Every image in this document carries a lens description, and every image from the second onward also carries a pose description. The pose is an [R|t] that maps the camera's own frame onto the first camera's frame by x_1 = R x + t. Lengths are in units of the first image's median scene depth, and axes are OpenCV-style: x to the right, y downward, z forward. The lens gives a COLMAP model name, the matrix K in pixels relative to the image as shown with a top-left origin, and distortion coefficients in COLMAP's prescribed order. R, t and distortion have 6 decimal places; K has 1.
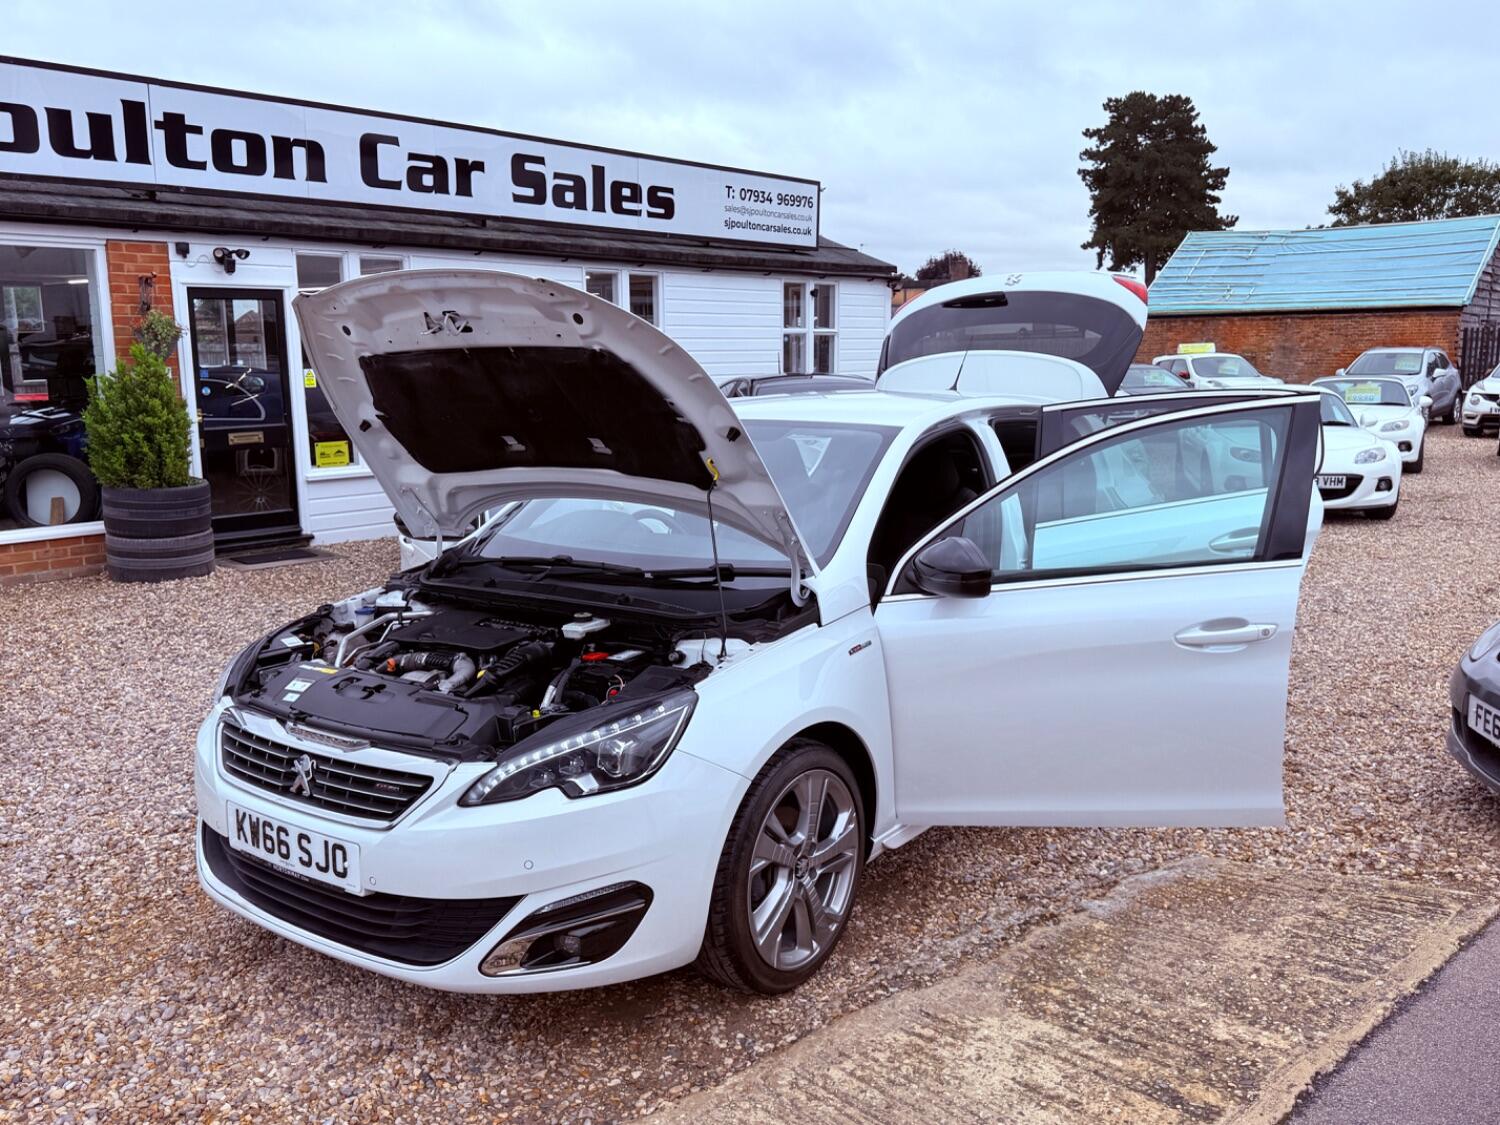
lens RADIAL K [[1230.8, 0, 766.8], [0, 1230.8, 561.1], [0, 0, 1]] dist [0.049880, -0.051848]
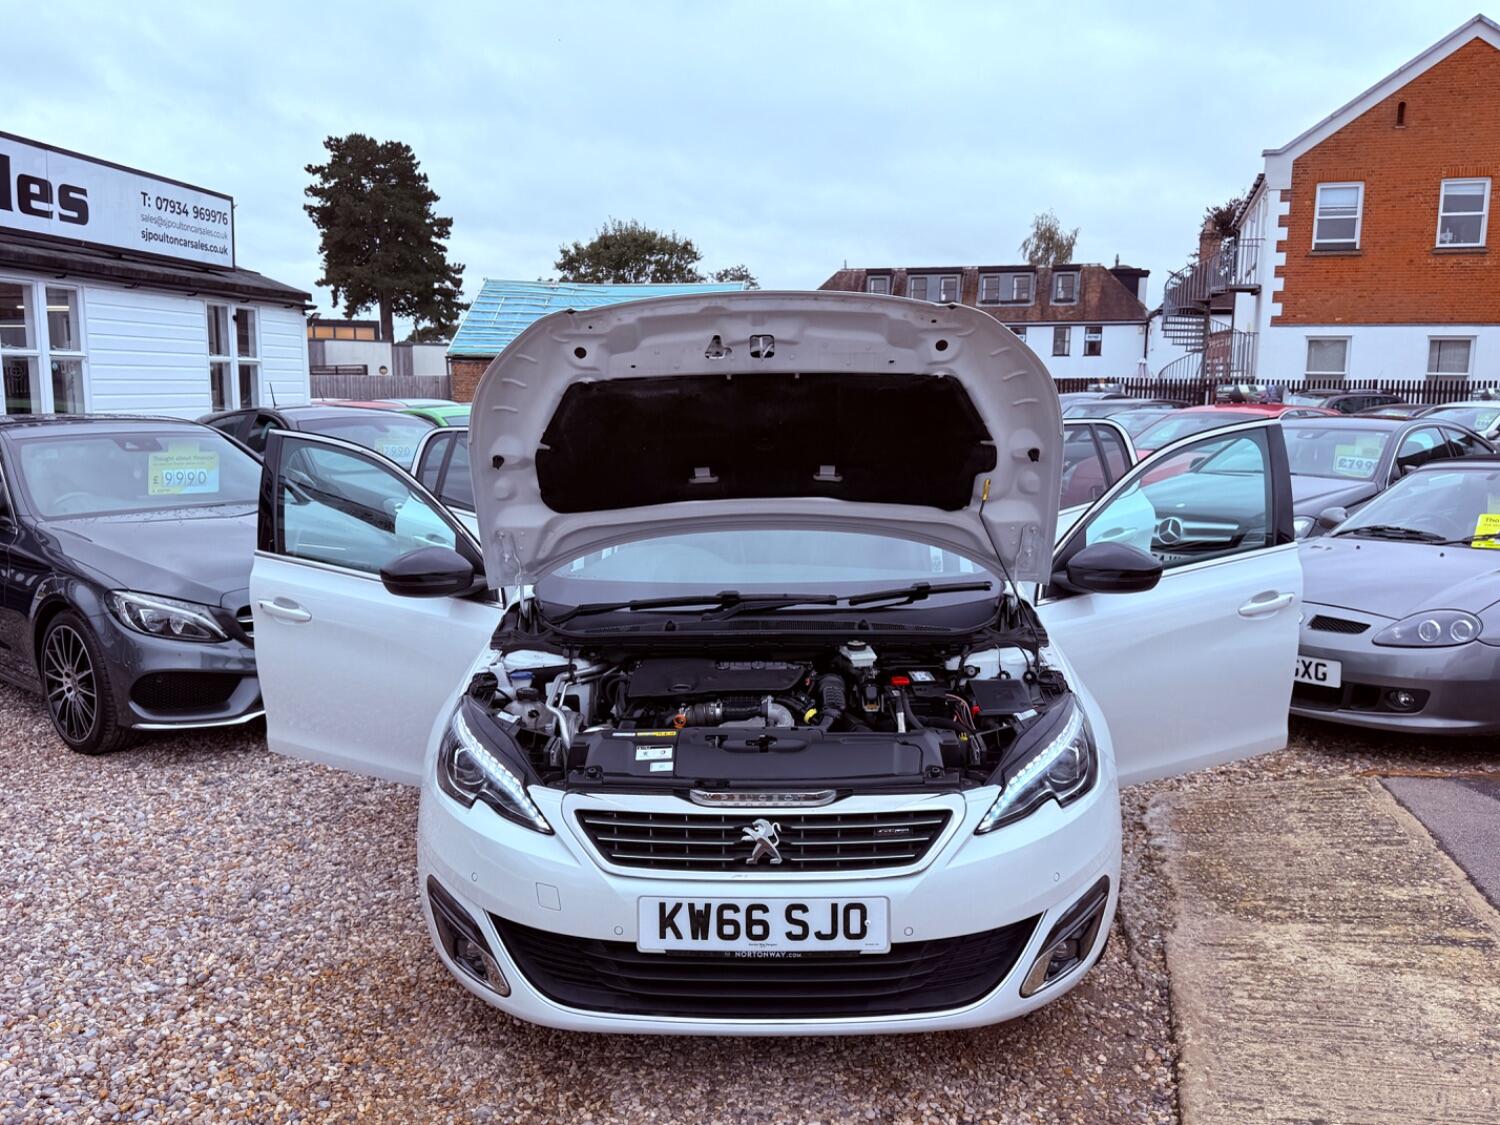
lens RADIAL K [[1230.8, 0, 782.8], [0, 1230.8, 553.2], [0, 0, 1]] dist [0.049880, -0.051848]
pose [[0.820079, -0.063884, 0.568674, -0.199947], [0.085623, 0.996261, -0.011557, -0.005723], [-0.565809, 0.058169, 0.822482, 0.056984]]
